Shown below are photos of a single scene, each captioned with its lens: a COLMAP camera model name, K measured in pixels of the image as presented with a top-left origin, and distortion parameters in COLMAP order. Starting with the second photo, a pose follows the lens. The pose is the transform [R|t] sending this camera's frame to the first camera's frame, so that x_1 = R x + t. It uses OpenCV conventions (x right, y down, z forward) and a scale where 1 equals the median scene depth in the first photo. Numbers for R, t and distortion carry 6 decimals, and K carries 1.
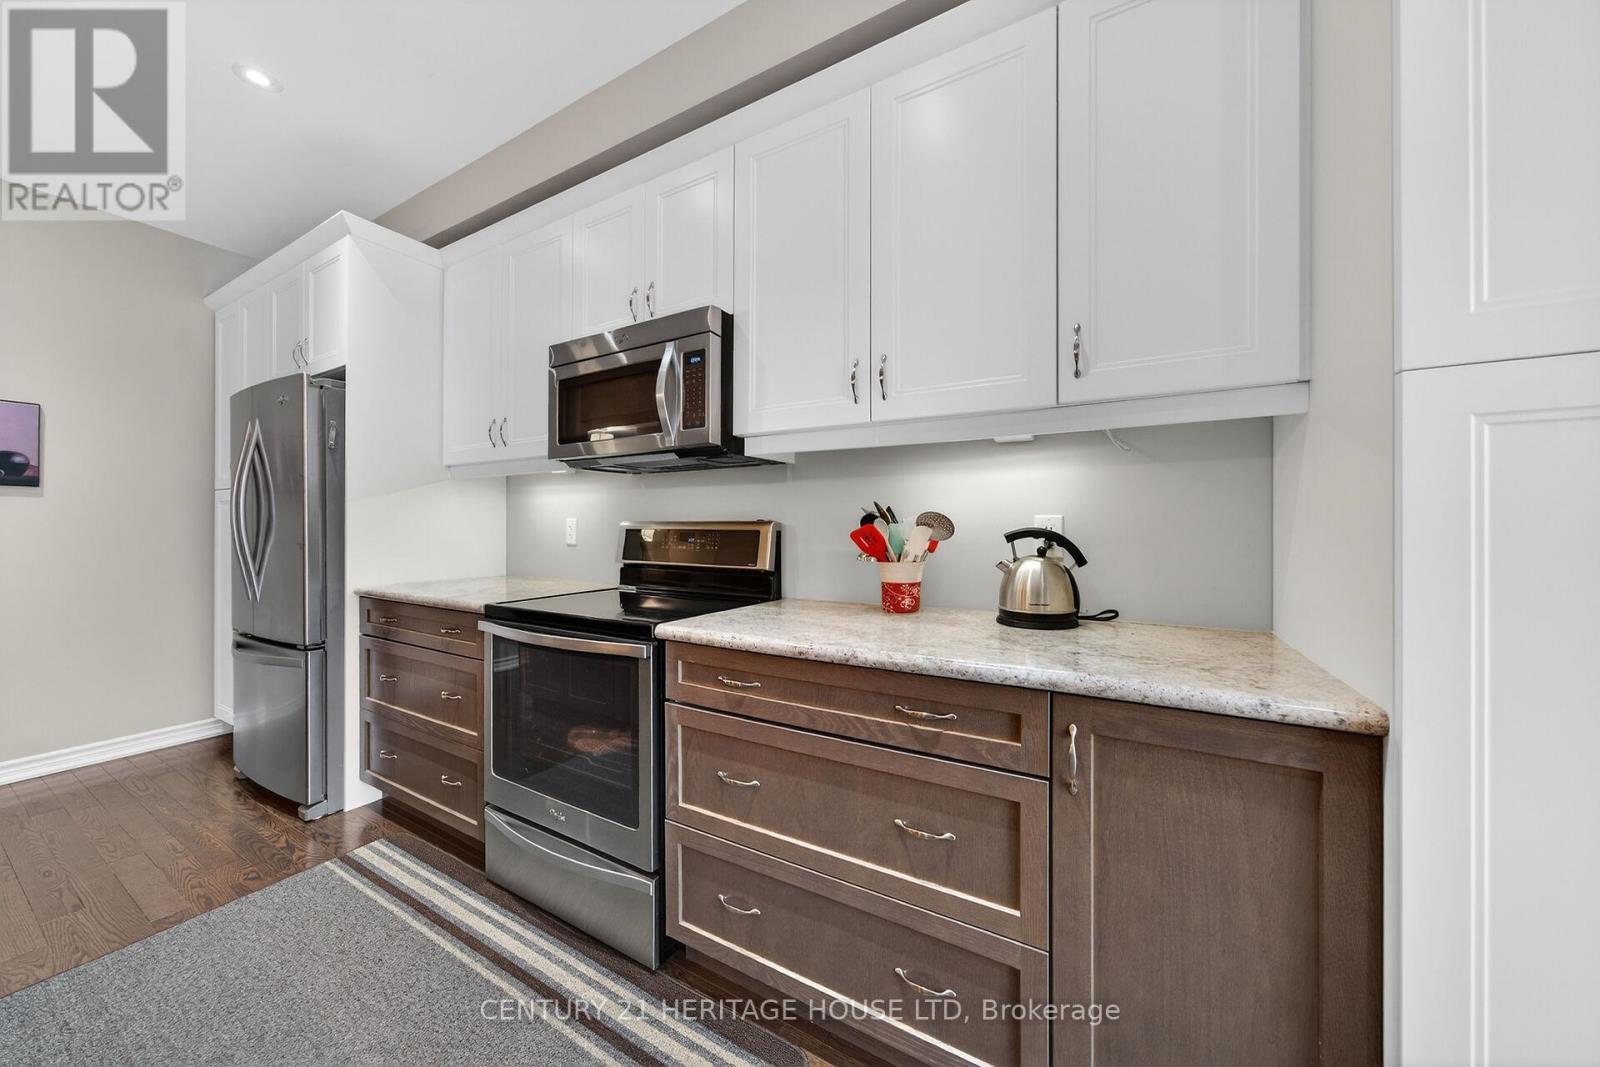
lens RADIAL K [[569.6, 0, 788.4], [0, 569.6, 523.5], [0, 0, 1]] dist [0.000084, 0.000016]
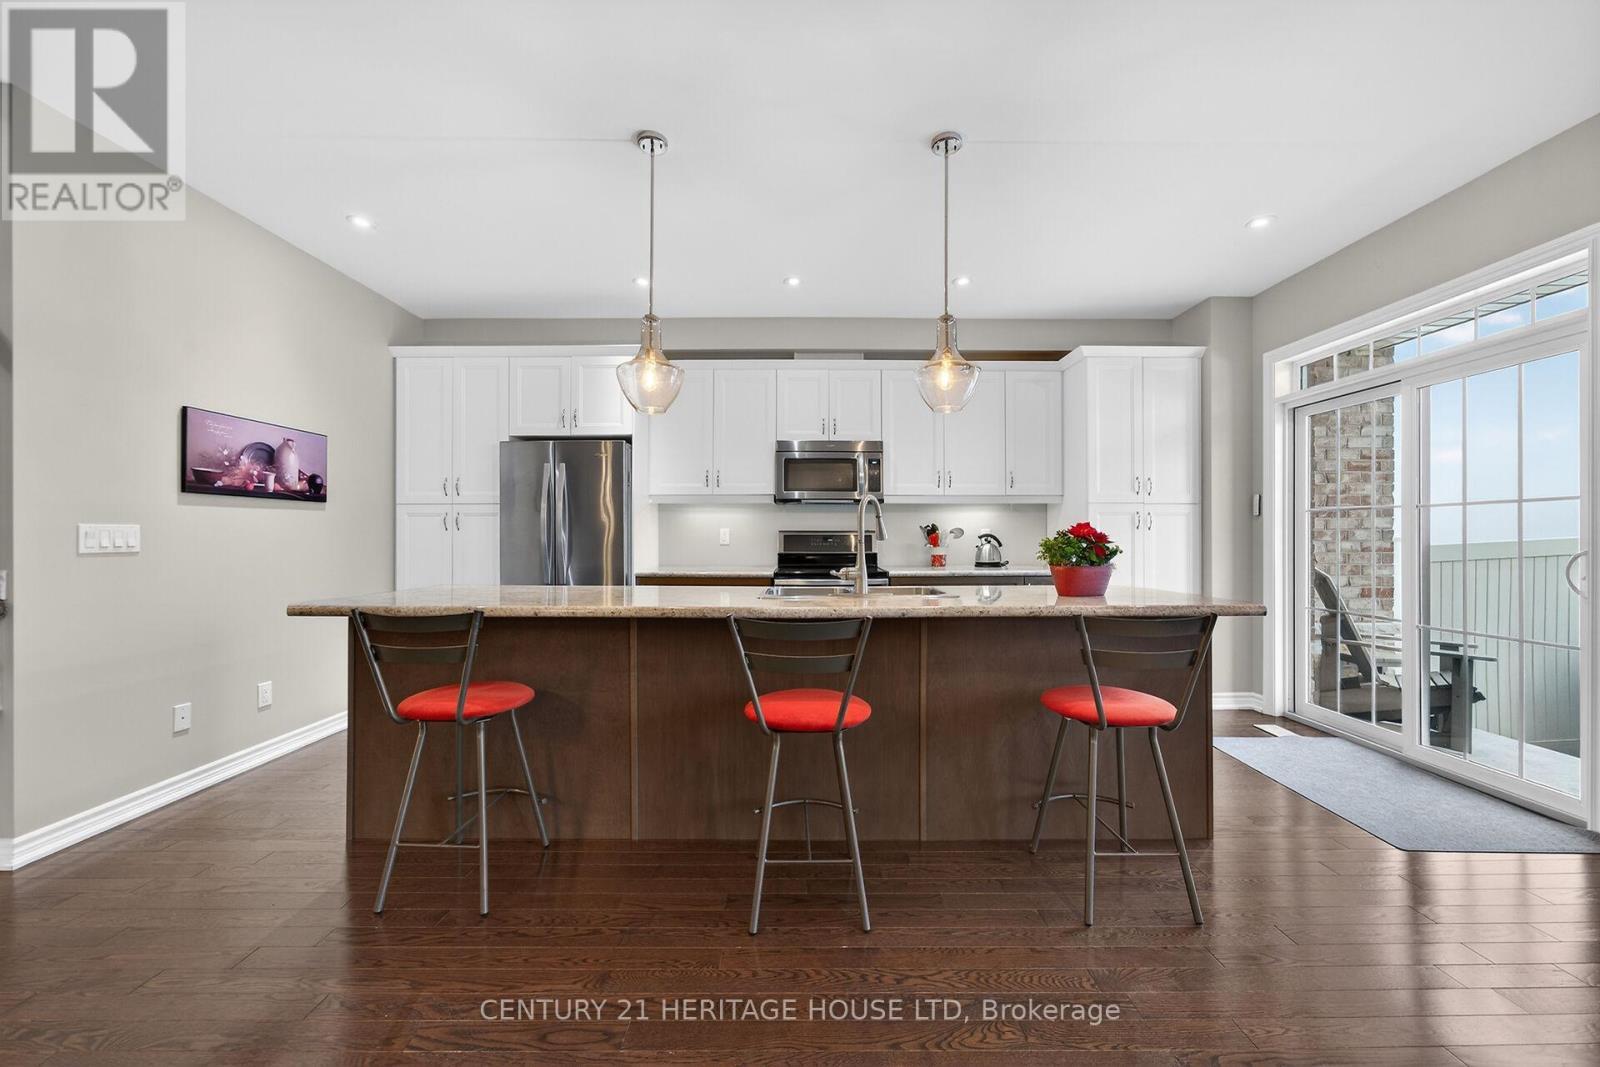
lens RADIAL K [[591.9, 0, 819.6], [0, 591.9, 532.1], [0, 0, 1]] dist [-0.001526, 0.000016]
pose [[0.851518, -0.000772, 0.524325, -1.642531], [0.001618, 0.999998, -0.001156, 0.002945], [-0.524323, 0.001833, 0.851518, -0.982102]]
